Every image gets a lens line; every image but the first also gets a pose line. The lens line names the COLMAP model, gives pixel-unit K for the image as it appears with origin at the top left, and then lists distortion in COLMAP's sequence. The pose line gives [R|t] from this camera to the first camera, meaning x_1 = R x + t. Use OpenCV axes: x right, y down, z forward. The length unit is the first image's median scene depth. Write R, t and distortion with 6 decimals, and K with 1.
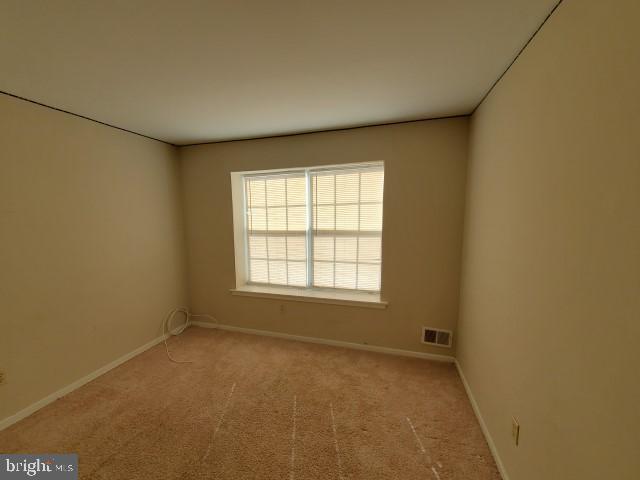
lens RADIAL K [[262.7, 0, 308.5], [0, 262.7, 247.3], [0, 0, 1]] dist [0.008731, 0.000279]
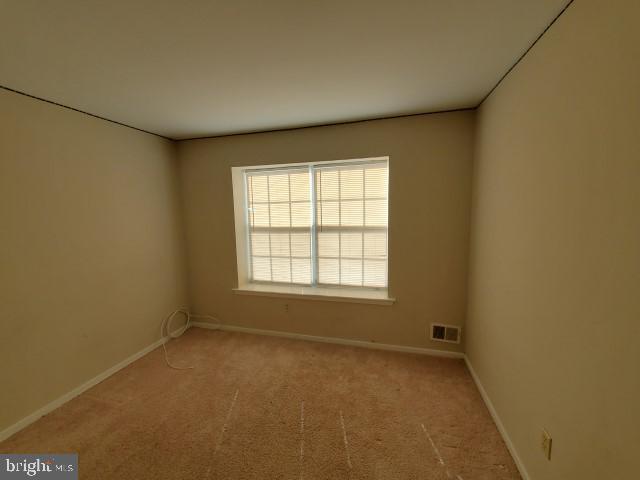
lens RADIAL K [[256.9, 0, 320.8], [0, 256.9, 238.6], [0, 0, 1]] dist [0.000192, -0.000613]
pose [[0.999019, -0.015883, 0.041342, -0.012804], [0.016341, 0.999809, -0.010766, -0.010727], [-0.041163, 0.011431, 0.999087, 0.056370]]
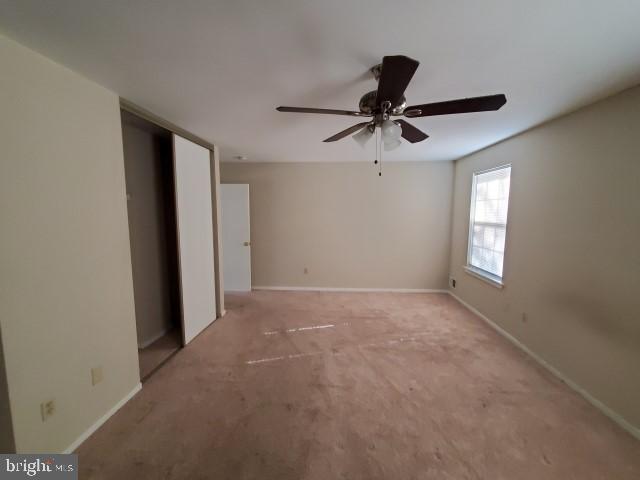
lens RADIAL K [[257.9, 0, 319.0], [0, 257.9, 238.0], [0, 0, 1]] dist [0.000239, 0.000649]
pose [[0.416221, 0.103194, -0.903389, 1.071722], [-0.107018, 0.992193, 0.064032, 0.021238], [0.902944, 0.070027, 0.424015, -0.276423]]
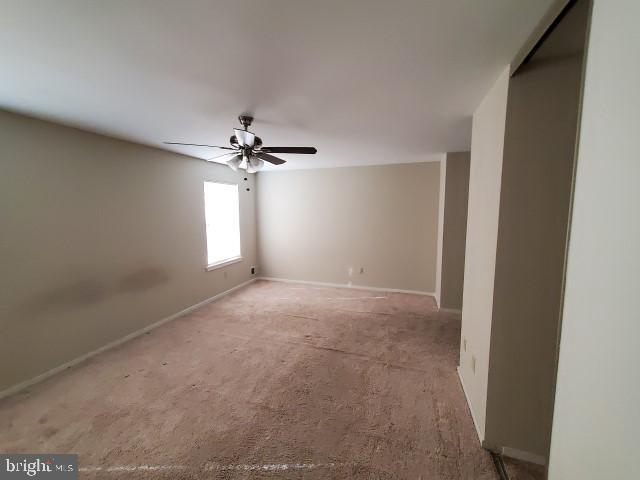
lens RADIAL K [[257.9, 0, 319.0], [0, 257.9, 238.0], [0, 0, 1]] dist [0.000239, 0.000649]
pose [[0.016161, -0.096638, 0.995188, -1.554848], [0.115168, 0.988874, 0.094154, -0.053328], [-0.993215, 0.113092, 0.027110, 0.403248]]
